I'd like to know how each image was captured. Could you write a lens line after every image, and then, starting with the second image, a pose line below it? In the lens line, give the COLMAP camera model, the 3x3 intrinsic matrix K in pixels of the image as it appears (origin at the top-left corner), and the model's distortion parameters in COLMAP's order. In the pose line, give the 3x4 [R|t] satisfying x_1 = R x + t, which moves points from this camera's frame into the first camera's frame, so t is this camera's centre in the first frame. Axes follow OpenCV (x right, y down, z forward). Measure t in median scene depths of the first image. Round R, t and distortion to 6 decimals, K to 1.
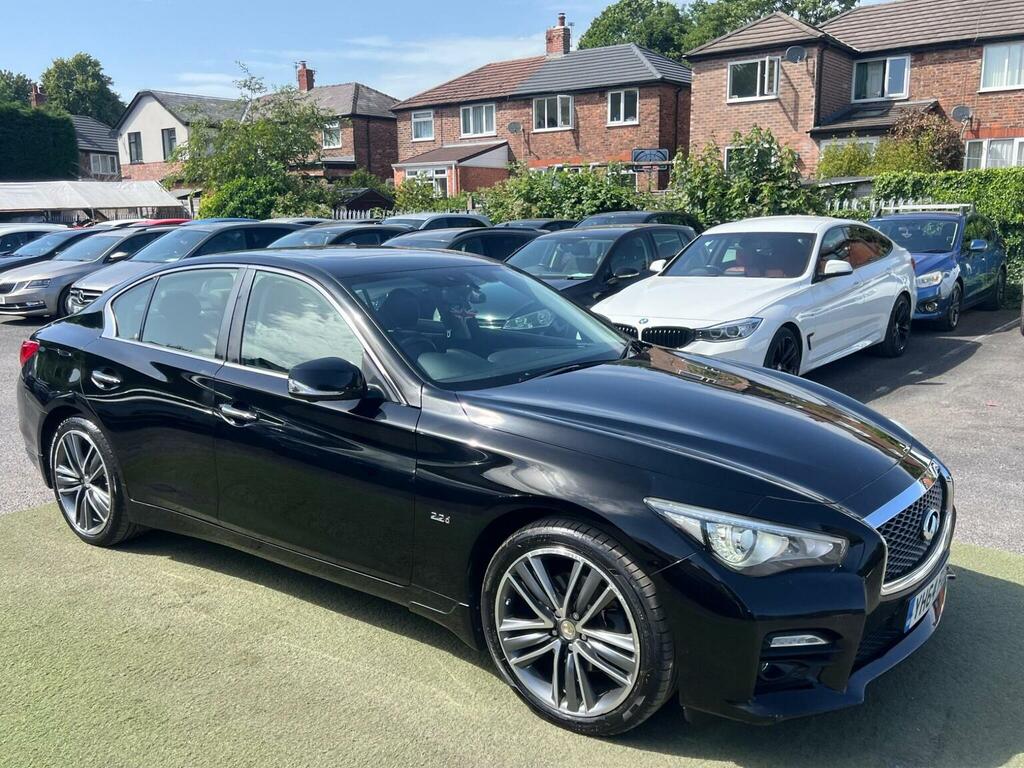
lens RADIAL K [[939.5, 0, 512.0], [0, 939.5, 384.0], [0, 0, 1]] dist [0.032445, -0.027886]
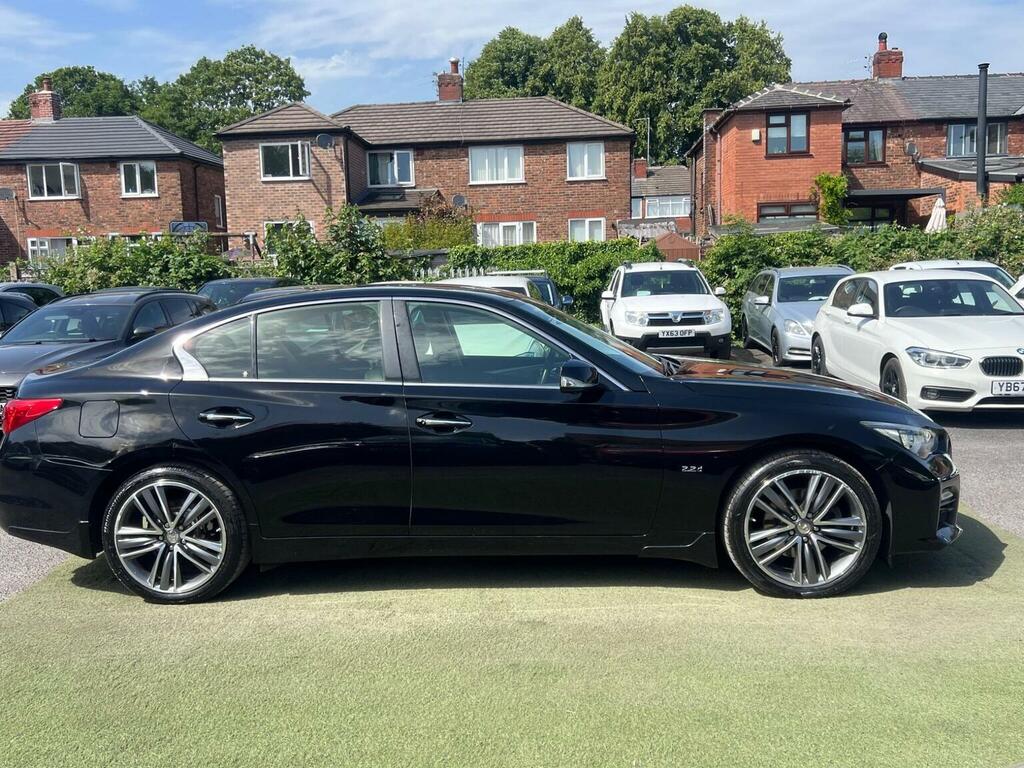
lens RADIAL K [[926.8, 0, 512.0], [0, 926.8, 384.0], [0, 0, 1]] dist [0.007255, -0.002814]
pose [[0.841421, -0.062539, 0.536749, -0.116415], [0.104633, 0.993338, -0.048287, 0.007012], [-0.530153, 0.096791, 0.842359, 0.002090]]
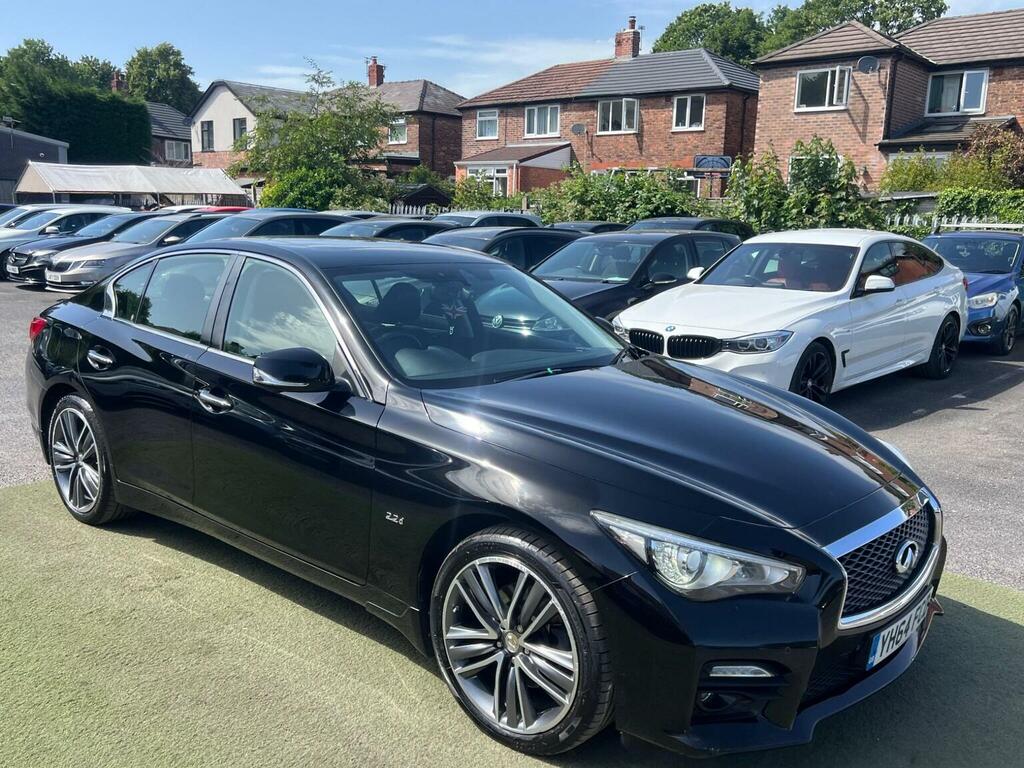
lens RADIAL K [[939.5, 0, 512.0], [0, 939.5, 384.0], [0, 0, 1]] dist [0.032445, -0.027886]
pose [[0.996728, 0.052990, -0.061028, 0.011415], [-0.053068, 0.998591, 0.000336, -0.000338], [0.060960, 0.002903, 0.998136, 0.004161]]
